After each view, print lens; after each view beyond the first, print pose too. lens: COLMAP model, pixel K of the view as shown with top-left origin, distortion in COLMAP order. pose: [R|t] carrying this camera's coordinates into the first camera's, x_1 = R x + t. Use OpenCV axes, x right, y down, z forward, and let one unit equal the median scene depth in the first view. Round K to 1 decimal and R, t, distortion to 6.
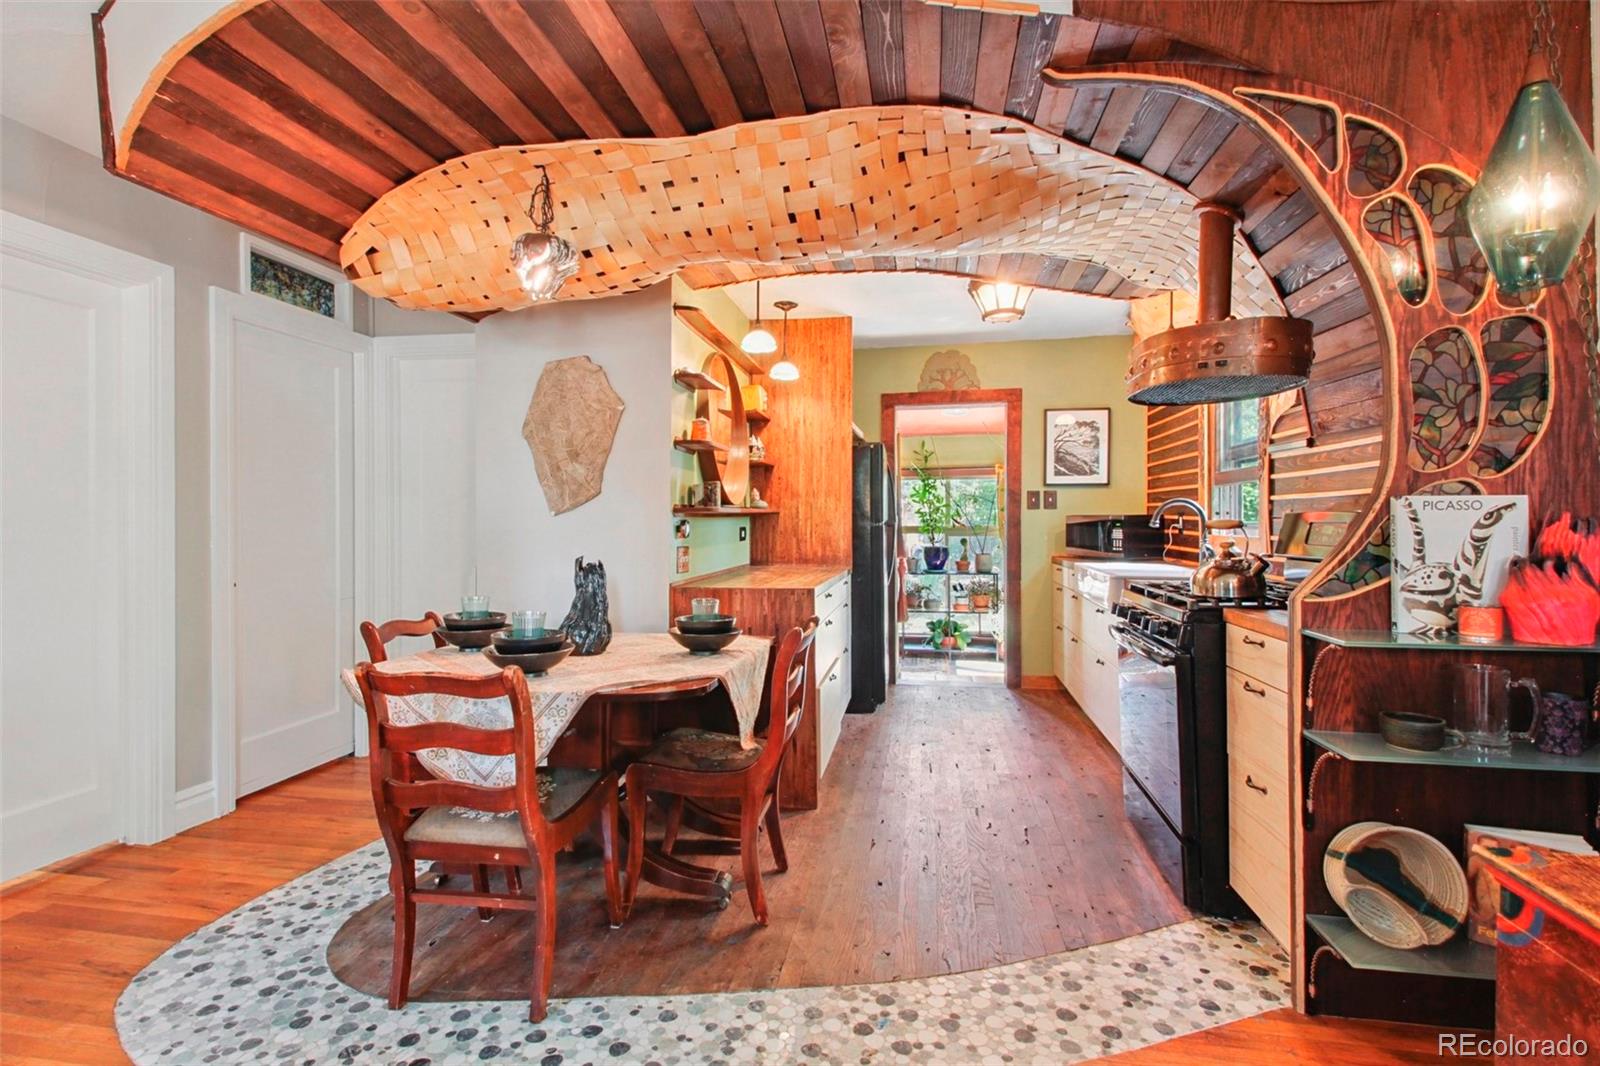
lens RADIAL K [[782.4, 0, 790.3], [0, 782.4, 519.3], [0, 0, 1]] dist [0.030892, -0.009589]
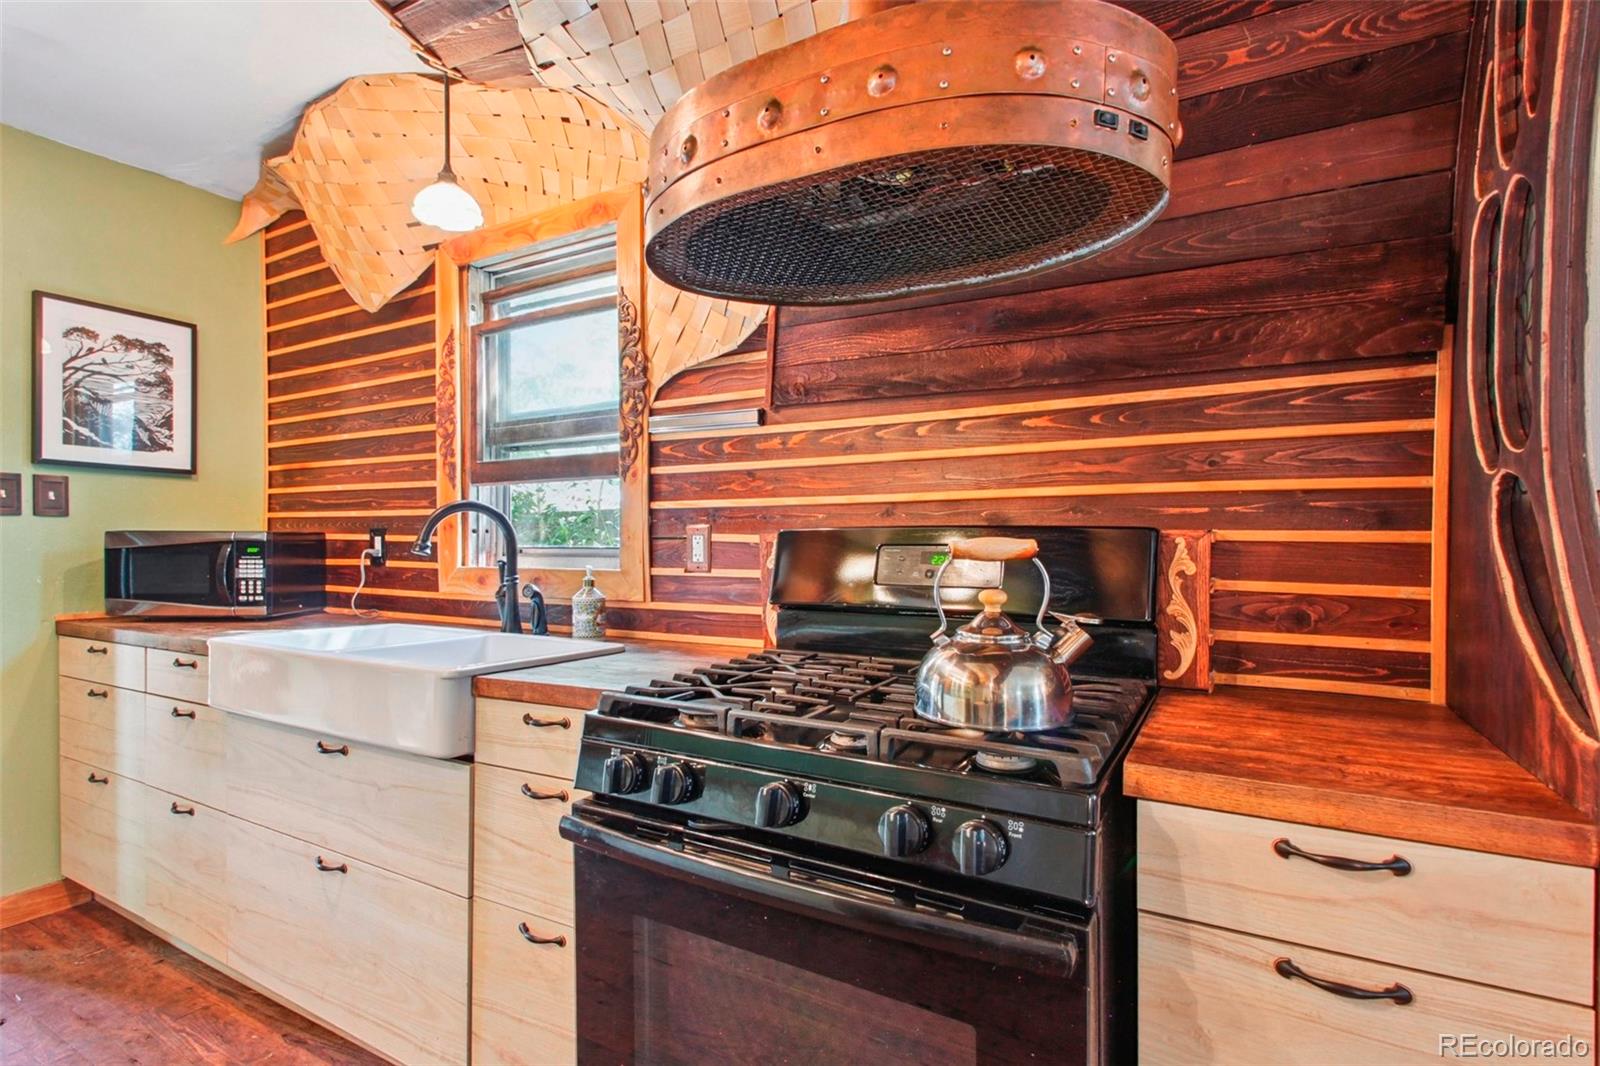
lens RADIAL K [[782.4, 0, 807.8], [0, 782.4, 553.3], [0, 0, 1]] dist [0.030892, -0.009589]
pose [[0.348432, -0.008864, 0.937292, 0.063551], [-0.003095, 0.999939, 0.010608, 0.002265], [-0.937329, -0.006597, 0.348383, 0.512822]]
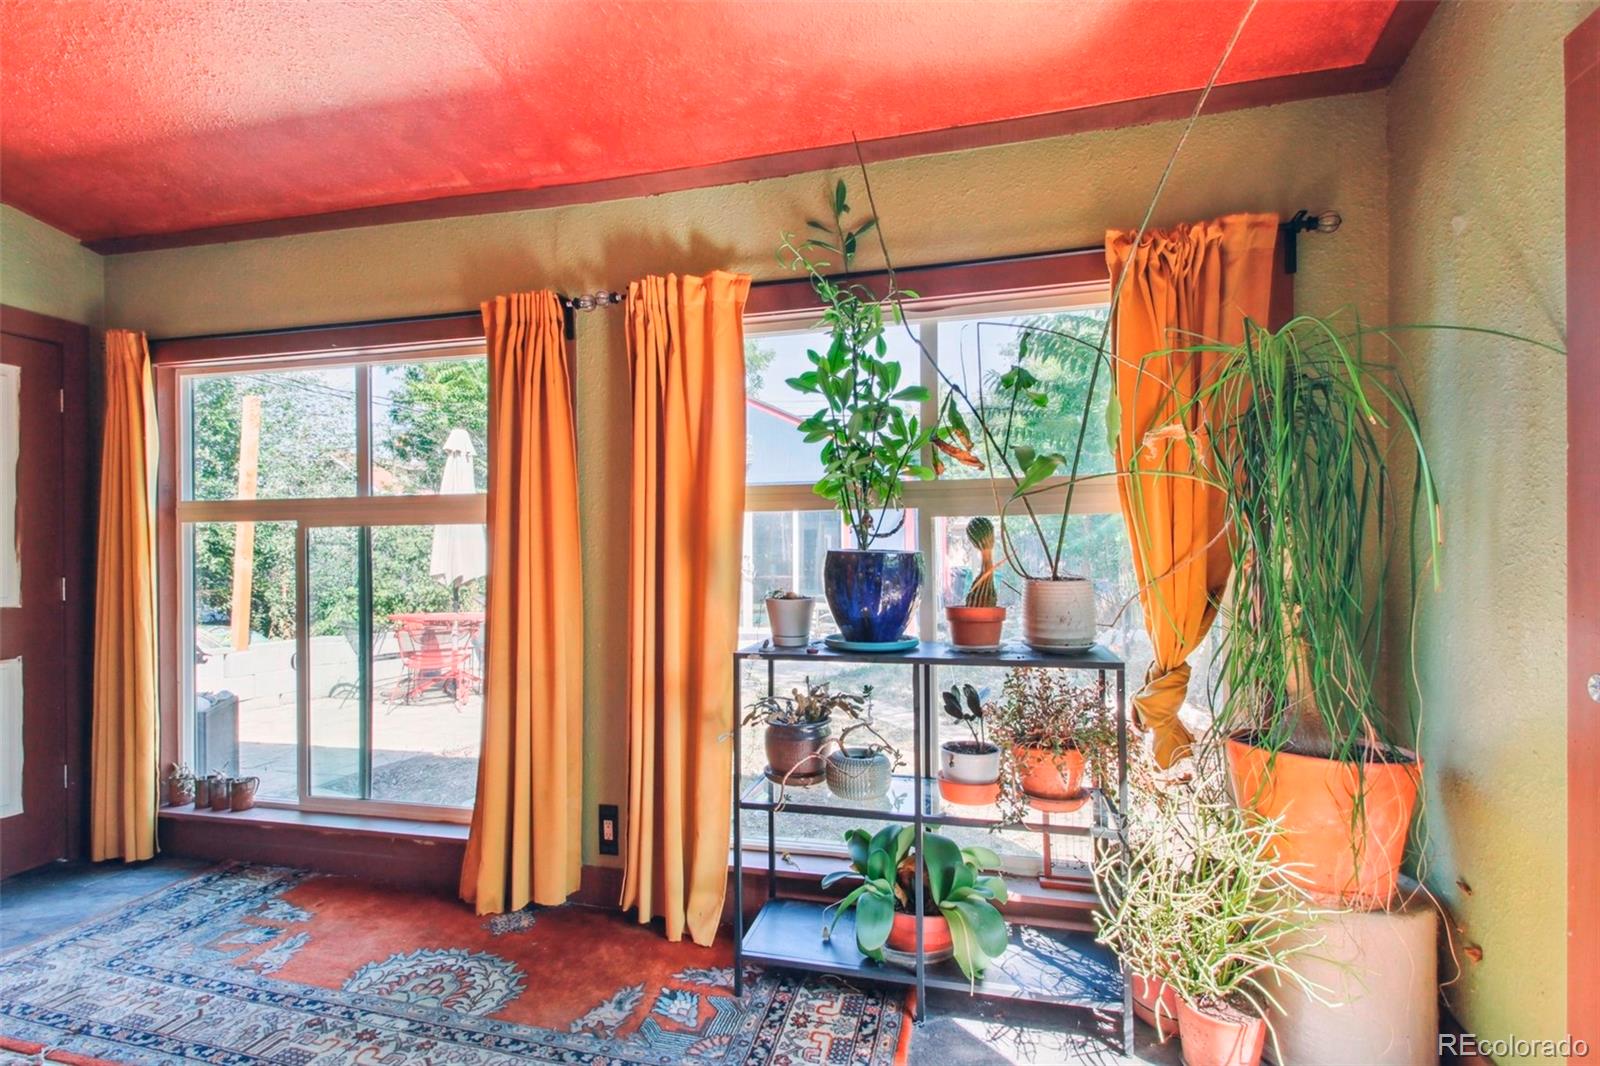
lens RADIAL K [[782.4, 0, 788.6], [0, 782.4, 547.0], [0, 0, 1]] dist [0.030892, -0.009589]
pose [[0.997726, -0.006659, -0.067064, 0.319137], [0.006541, 0.999977, -0.001980, 0.061564], [0.067076, 0.001537, 0.997747, 1.342316]]
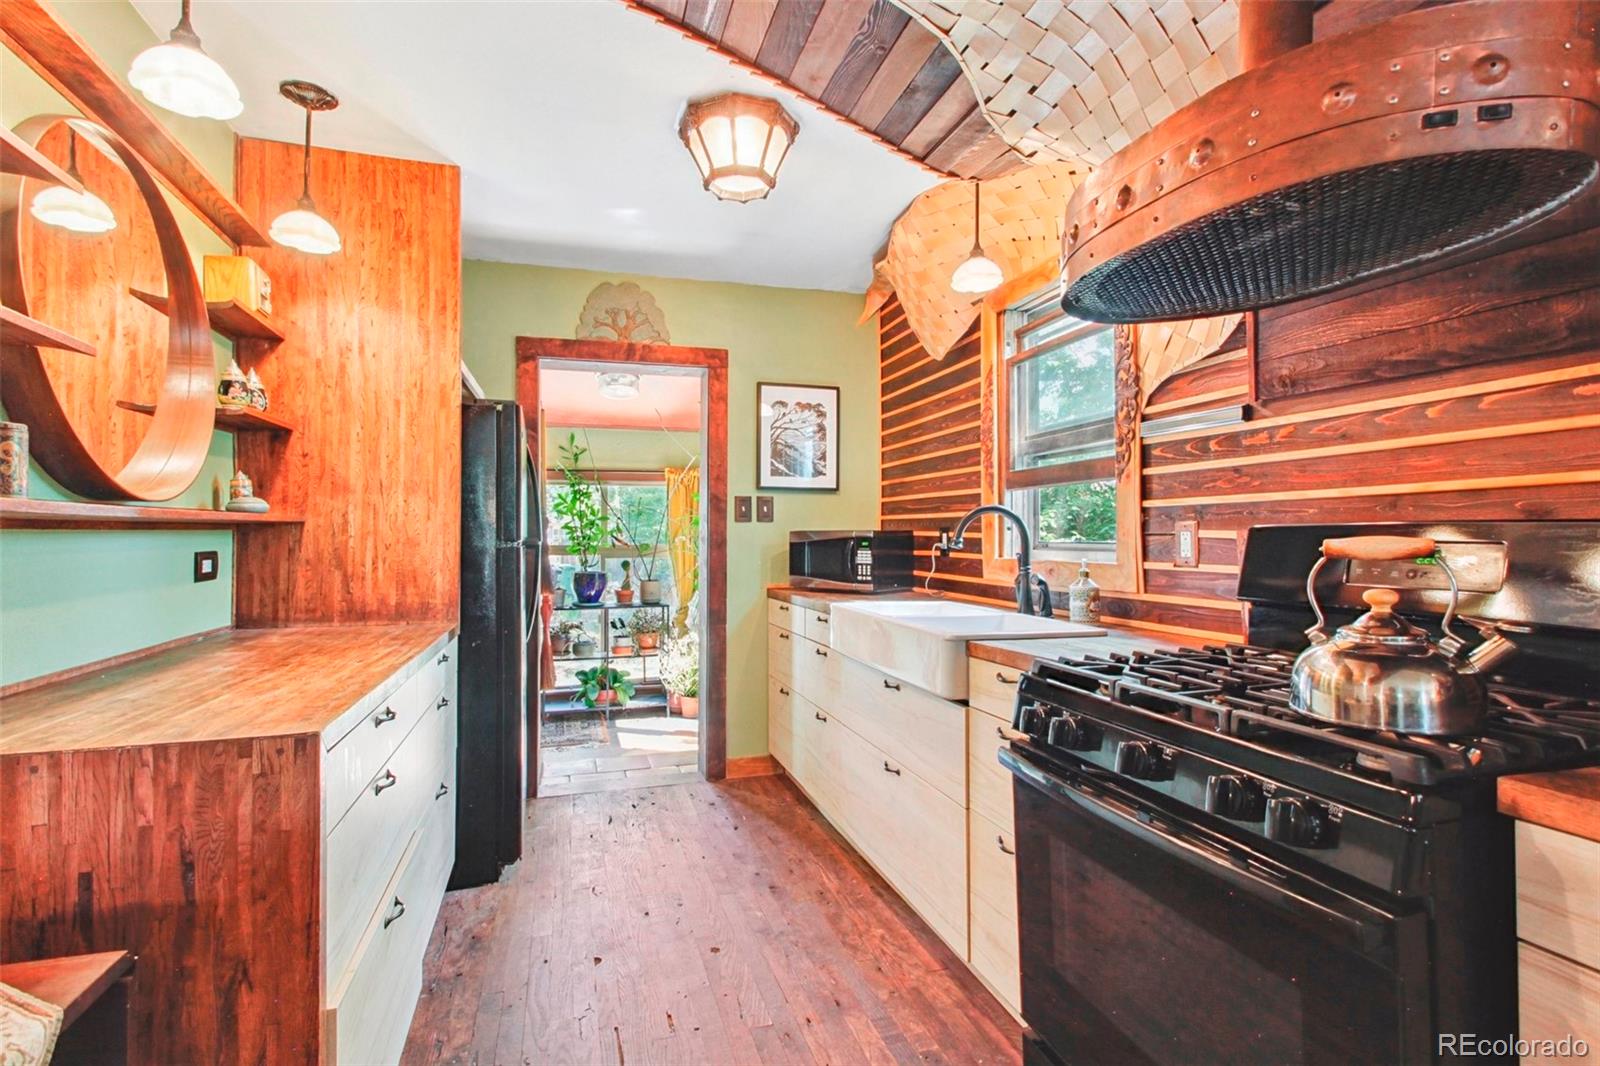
lens RADIAL K [[782.4, 0, 795.1], [0, 782.4, 530.4], [0, 0, 1]] dist [0.030892, -0.009589]
pose [[0.895241, 0.005071, 0.445554, 0.044779], [-0.001476, 0.999963, -0.008416, 0.000515], [-0.445580, 0.006876, 0.895216, 0.413456]]
